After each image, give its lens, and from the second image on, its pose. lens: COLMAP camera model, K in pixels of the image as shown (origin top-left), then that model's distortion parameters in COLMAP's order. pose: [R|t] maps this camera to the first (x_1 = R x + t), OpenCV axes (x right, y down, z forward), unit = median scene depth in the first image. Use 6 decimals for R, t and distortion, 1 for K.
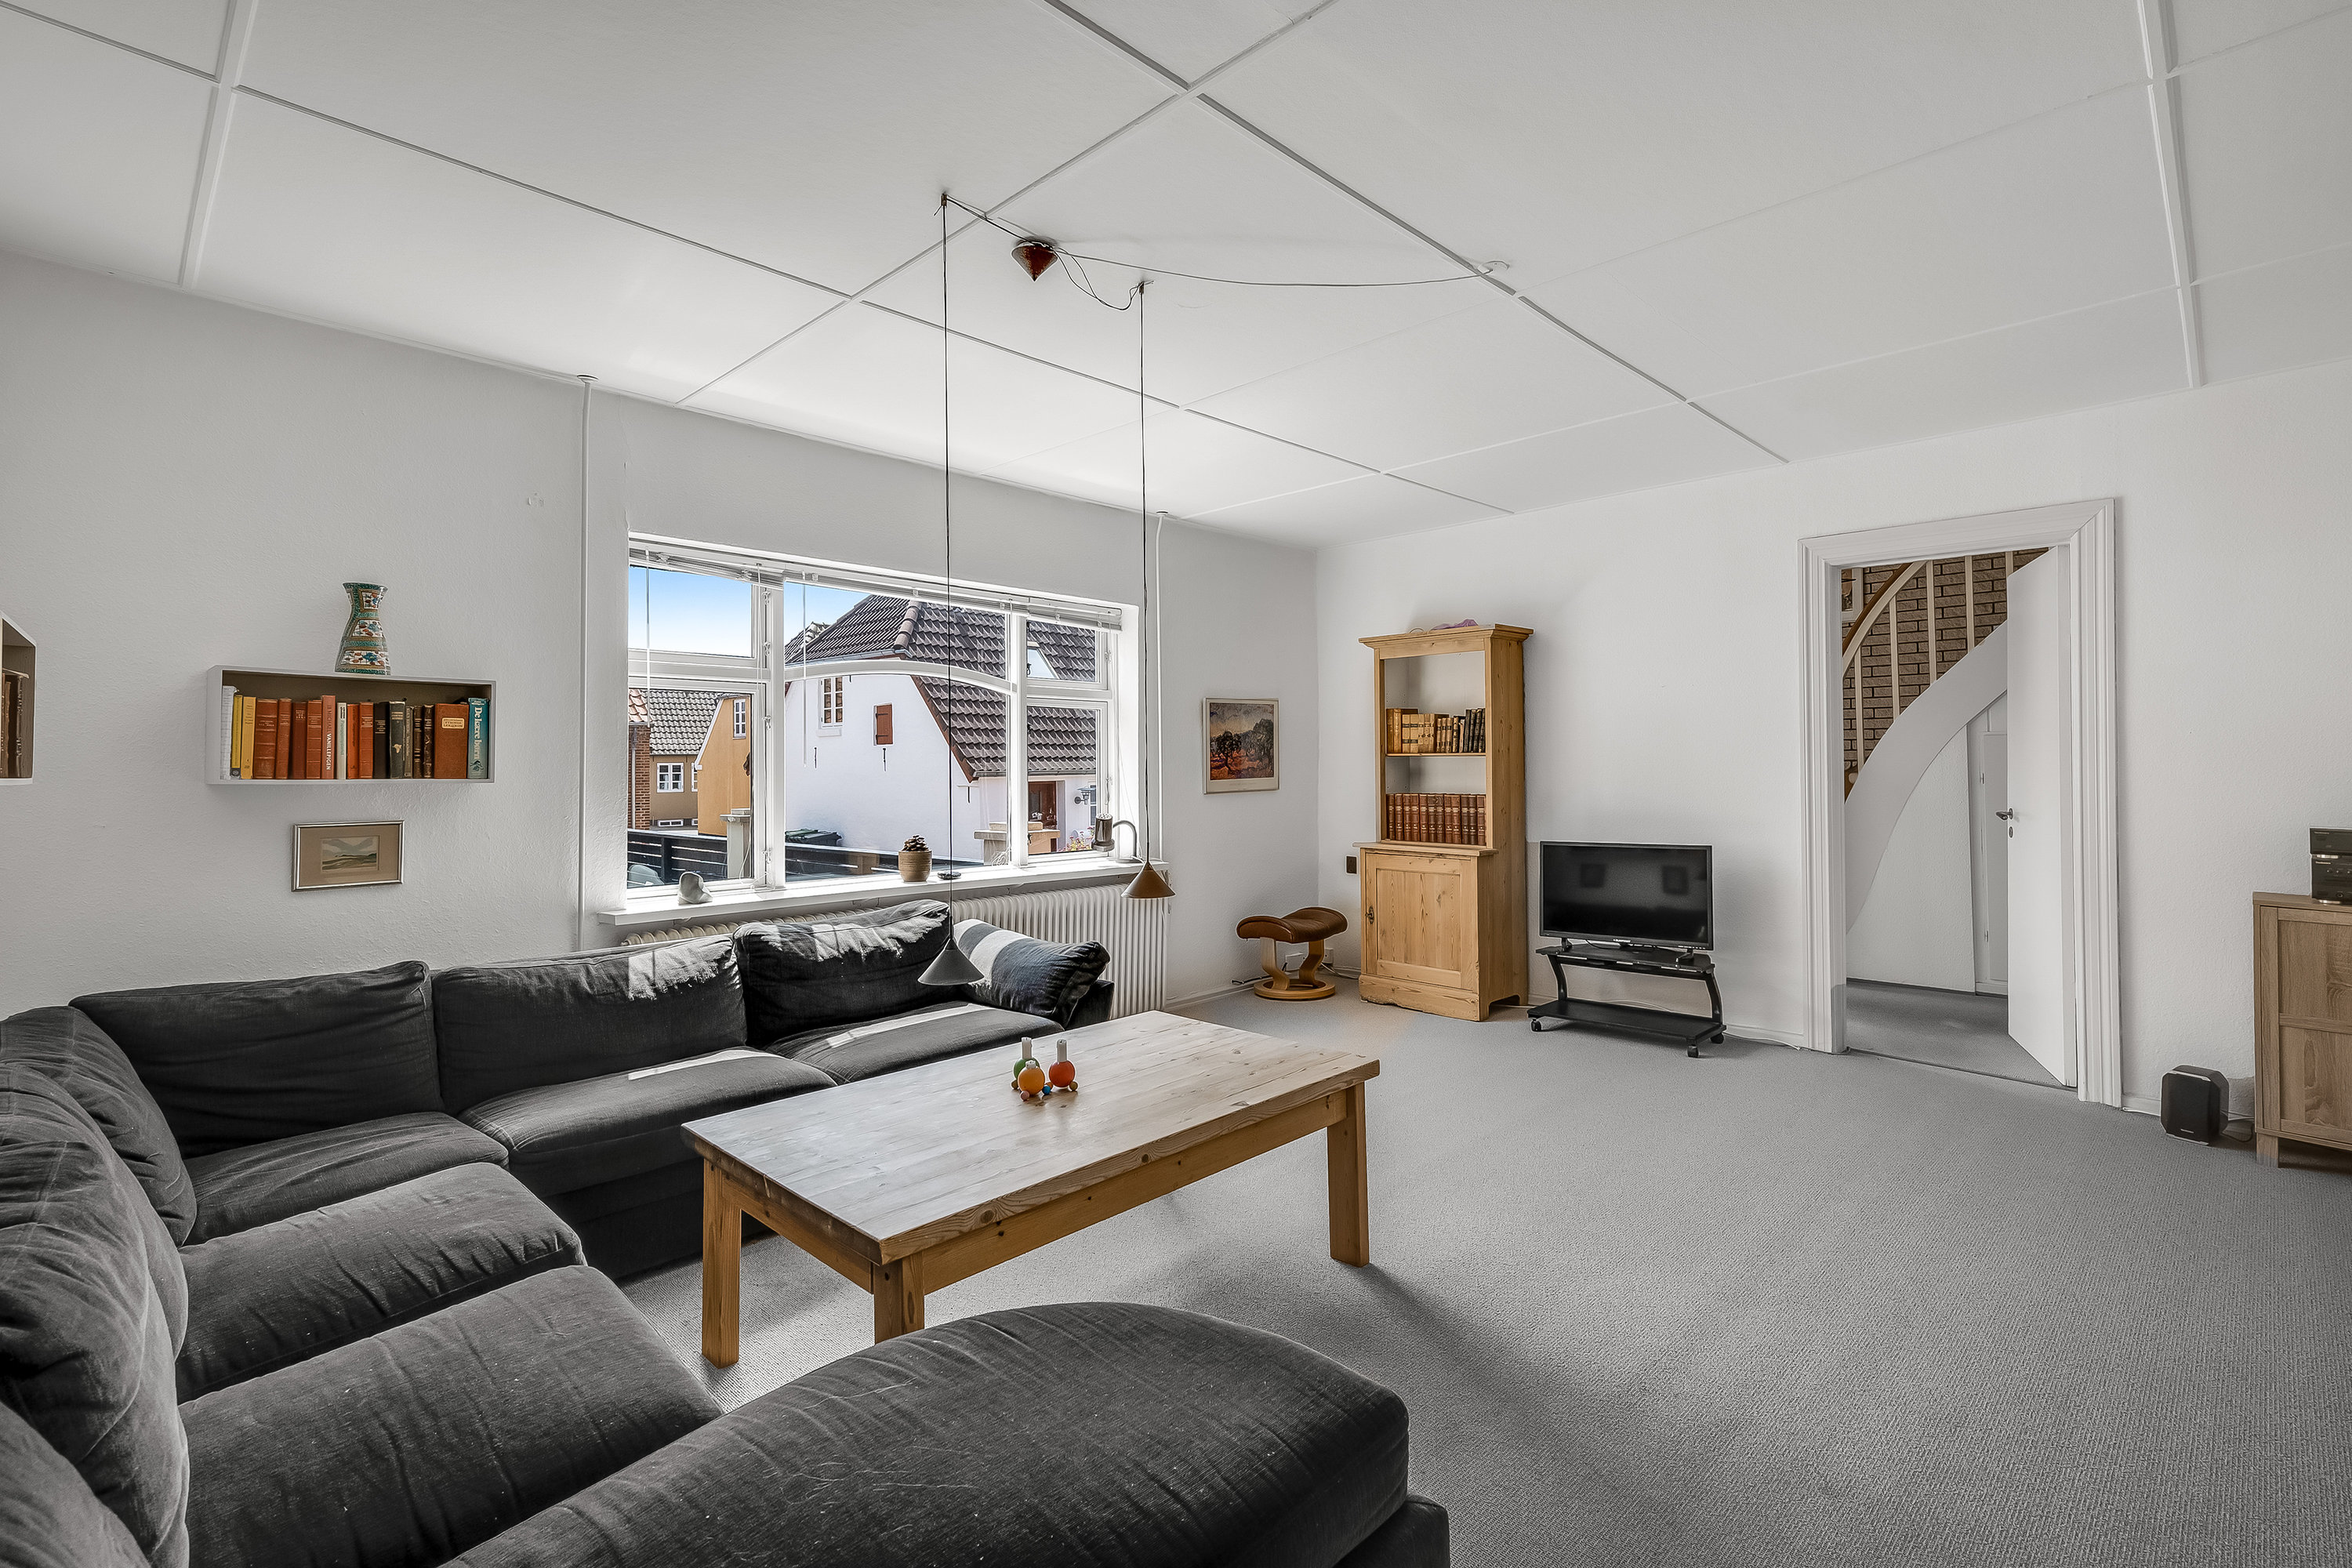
lens RADIAL K [[1068.6, 0, 1177.9], [0, 1068.6, 763.3], [0, 0, 1]] dist [0.000285, 0.000028]
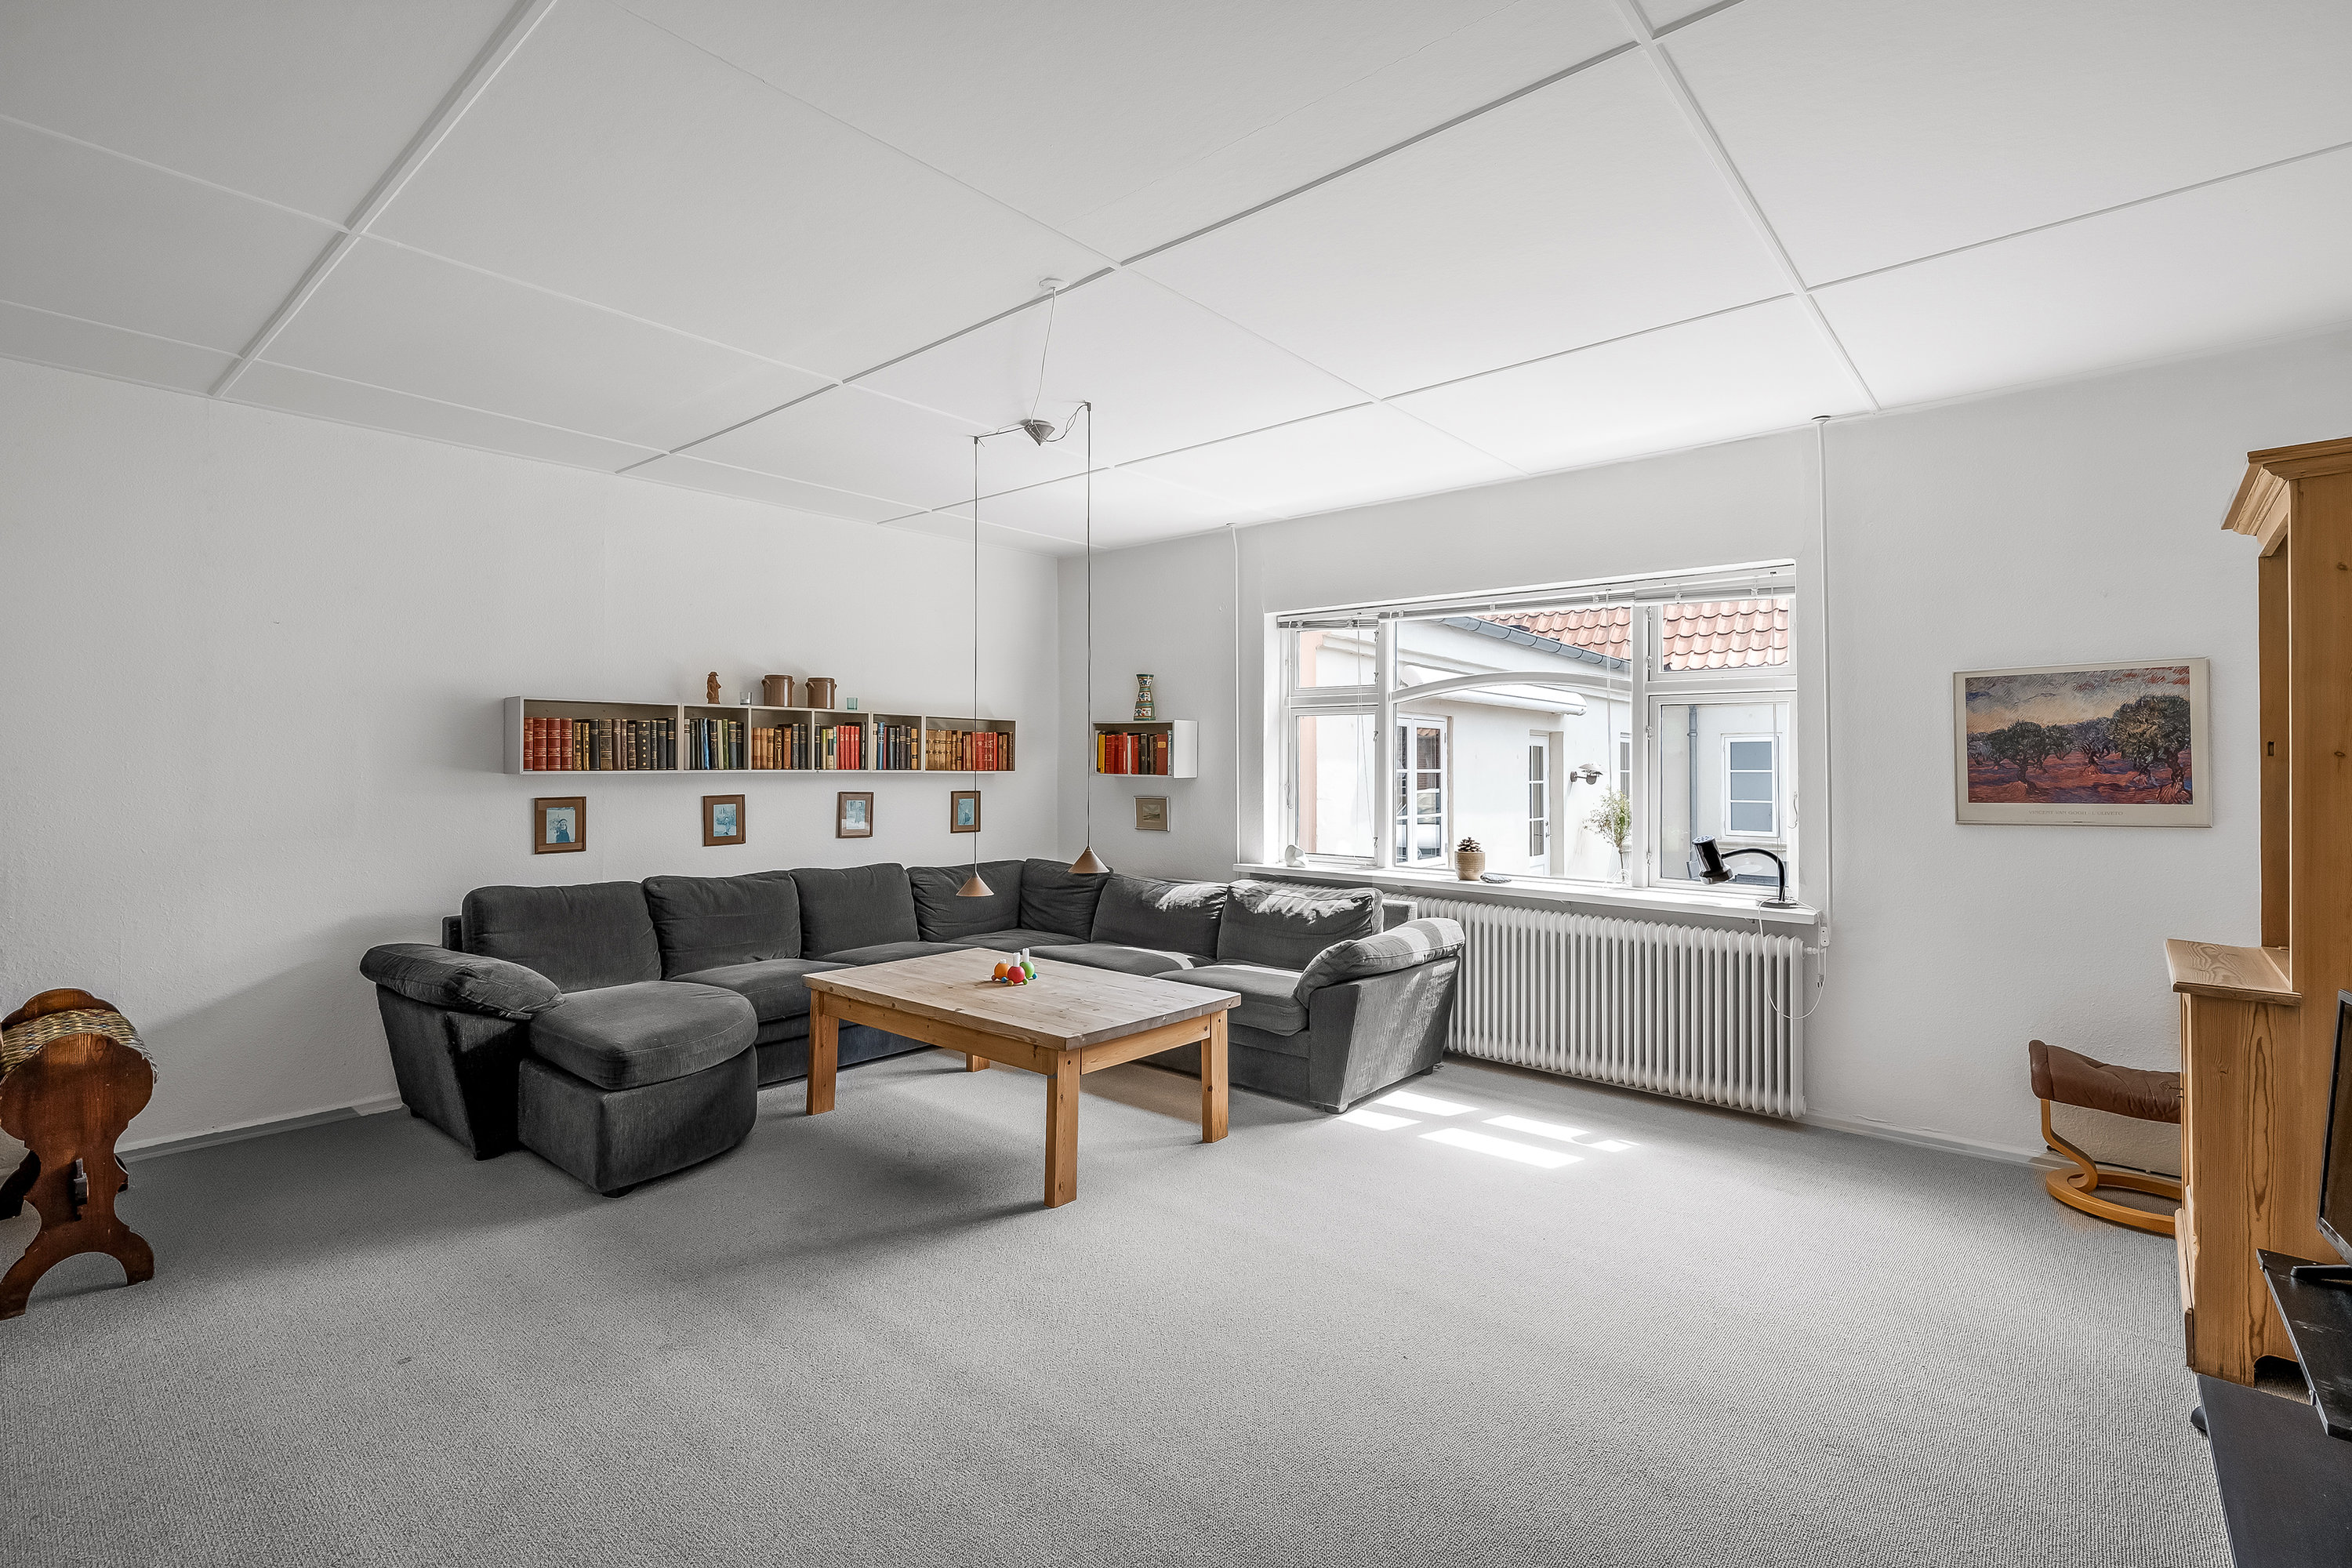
lens RADIAL K [[1068.6, 0, 1177.9], [0, 1068.6, 763.3], [0, 0, 1]] dist [0.000285, 0.000028]
pose [[0.077228, 0.000003, -0.997013, 0.933206], [-0.008208, 0.999966, -0.000633, -0.003855], [0.996980, 0.008232, 0.077225, 0.733487]]
